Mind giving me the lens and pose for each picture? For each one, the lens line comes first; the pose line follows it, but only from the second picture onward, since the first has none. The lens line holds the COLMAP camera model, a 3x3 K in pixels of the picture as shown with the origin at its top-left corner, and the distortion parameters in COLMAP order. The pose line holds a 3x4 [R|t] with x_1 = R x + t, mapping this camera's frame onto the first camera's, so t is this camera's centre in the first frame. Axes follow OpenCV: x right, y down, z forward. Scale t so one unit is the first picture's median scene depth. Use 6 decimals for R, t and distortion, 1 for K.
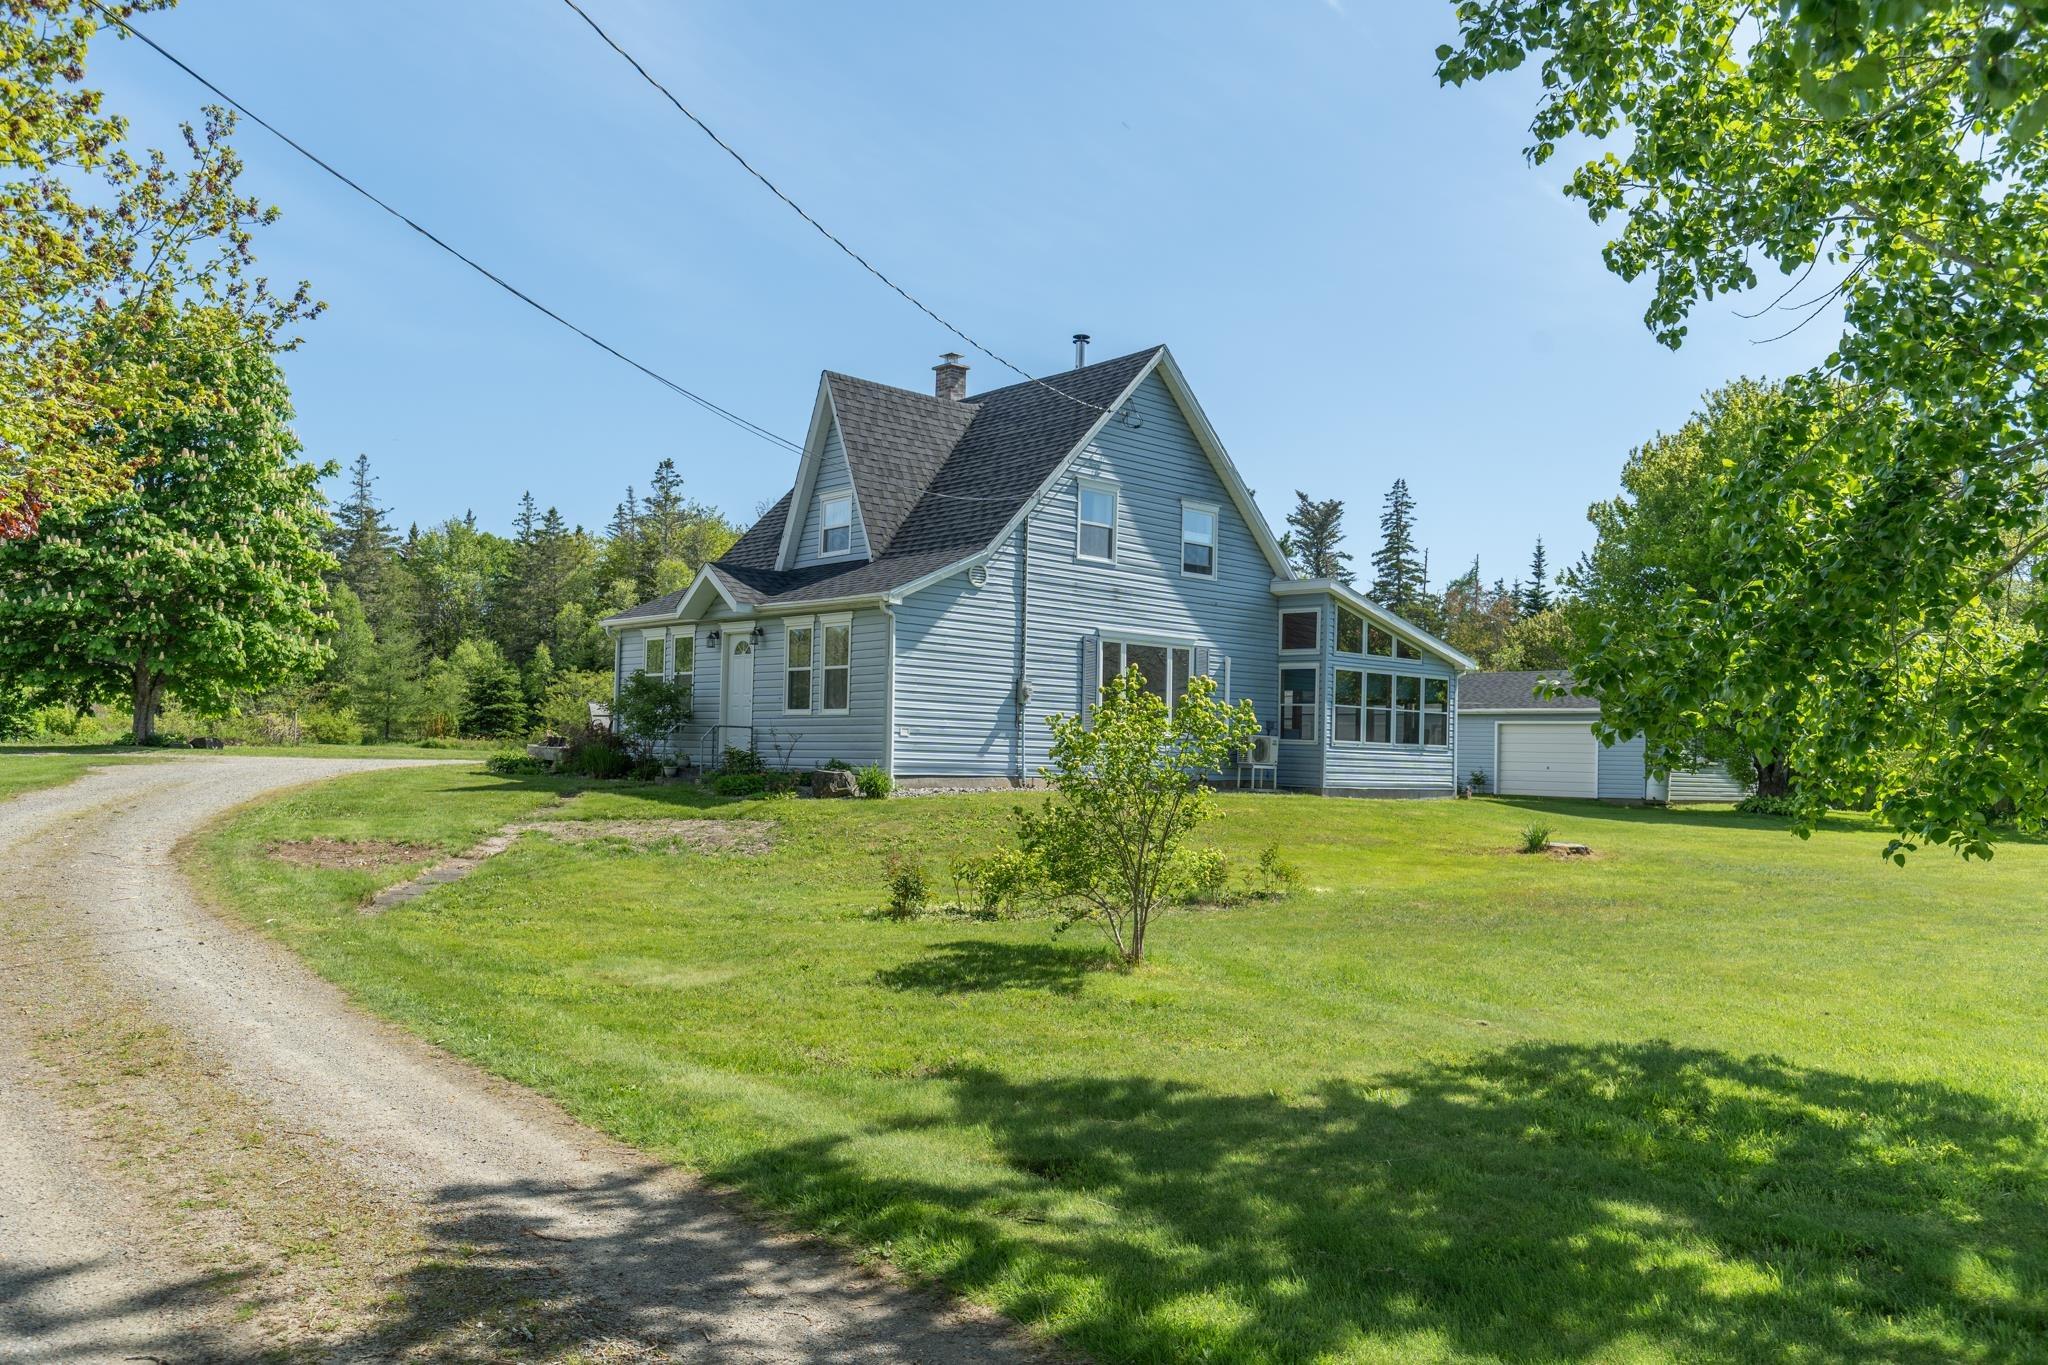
lens RADIAL K [[1596.4, 0, 1023.3], [0, 1596.4, 680.5], [0, 0, 1]] dist [0.067394, 0.003320]
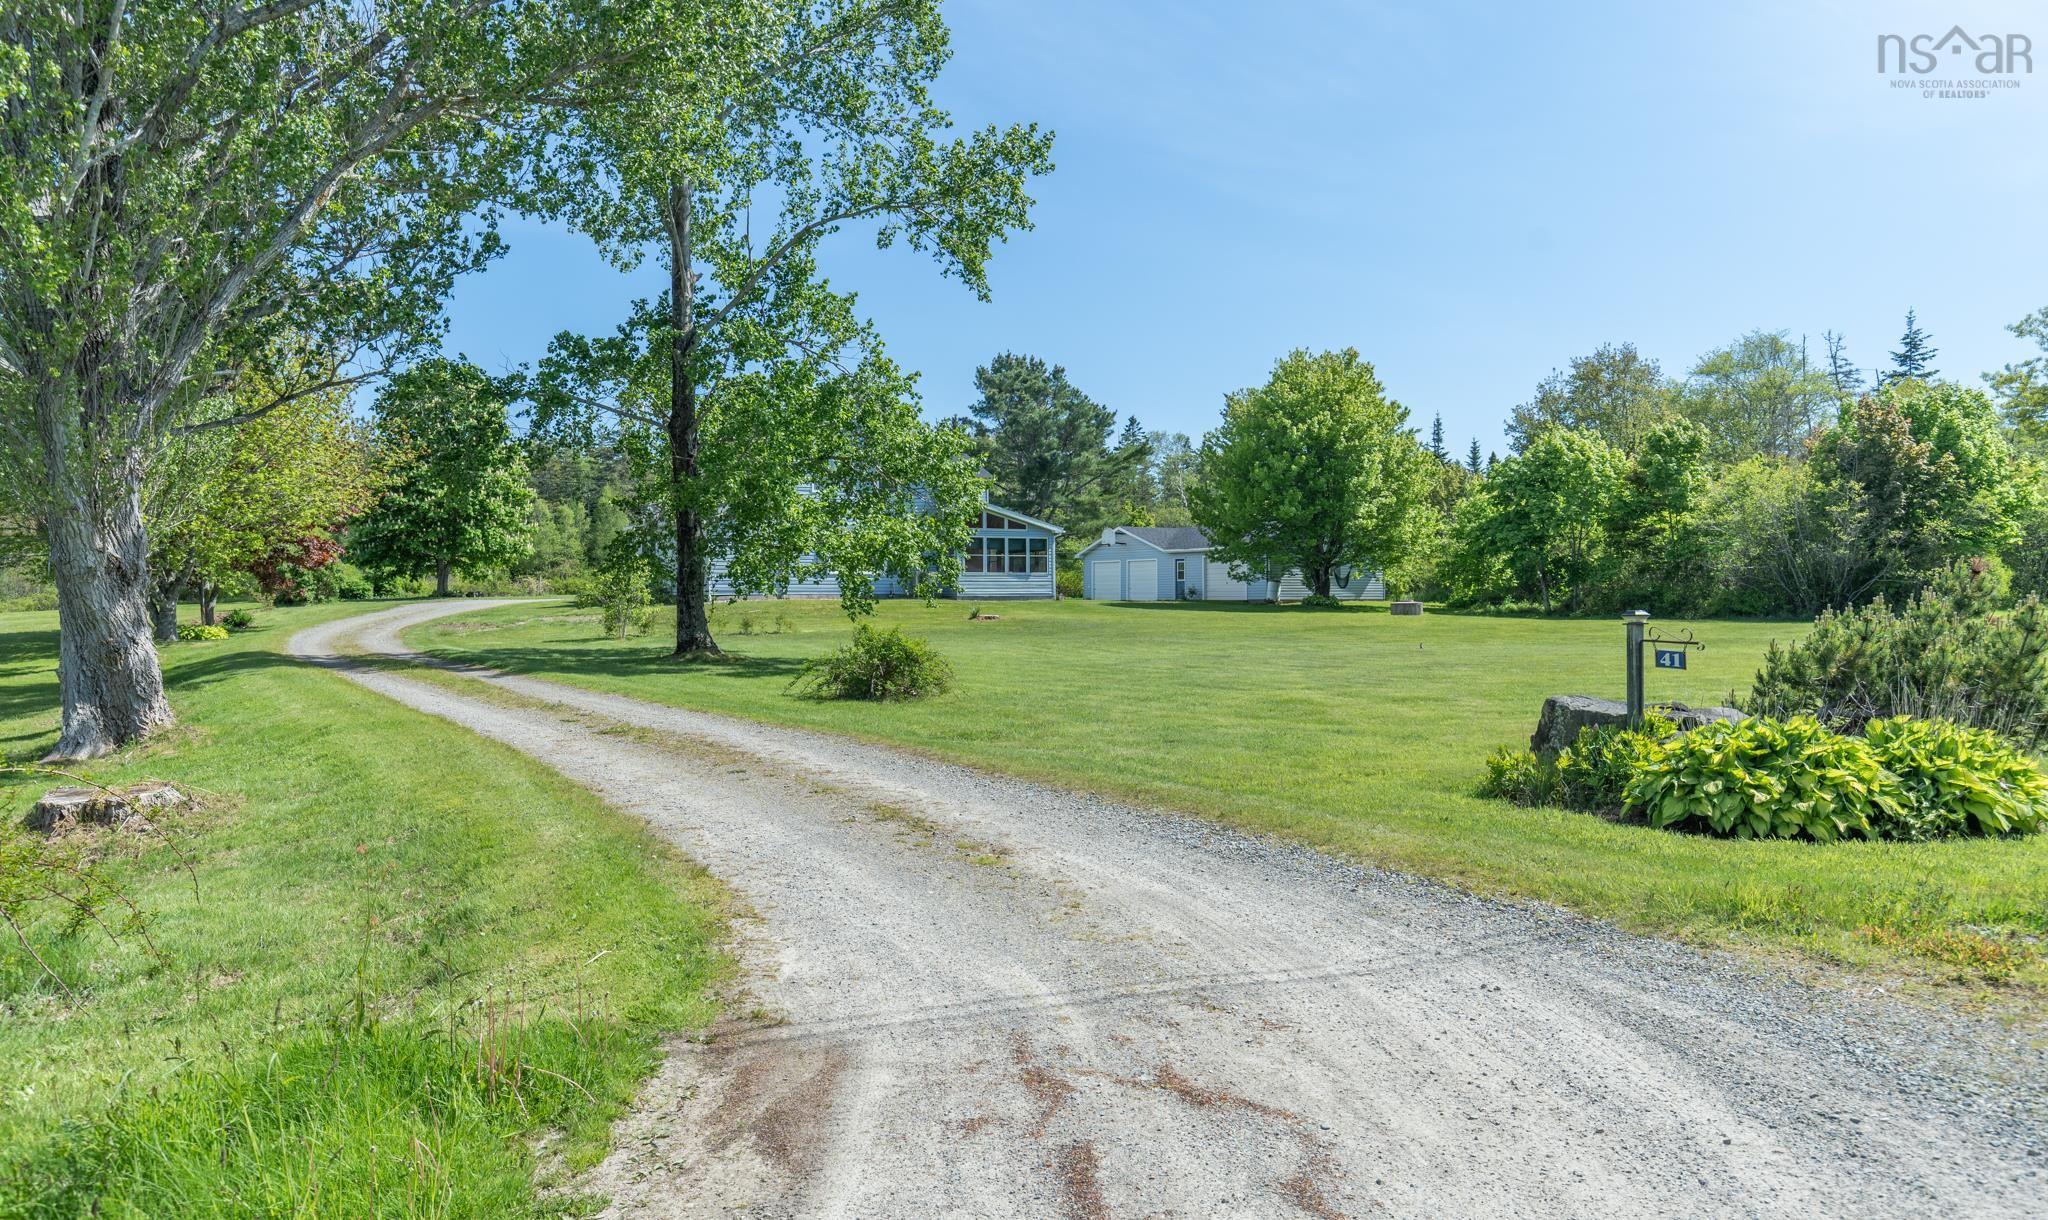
lens RADIAL K [[1400.2, 0, 1024.7], [0, 1400.2, 610.3], [0, 0, 1]] dist [-0.000871, -0.000215]
pose [[0.988483, -0.031503, -0.148018, 0.423246], [0.040032, 0.997683, 0.055001, -0.007265], [0.145943, -0.060293, 0.987454, -0.587316]]
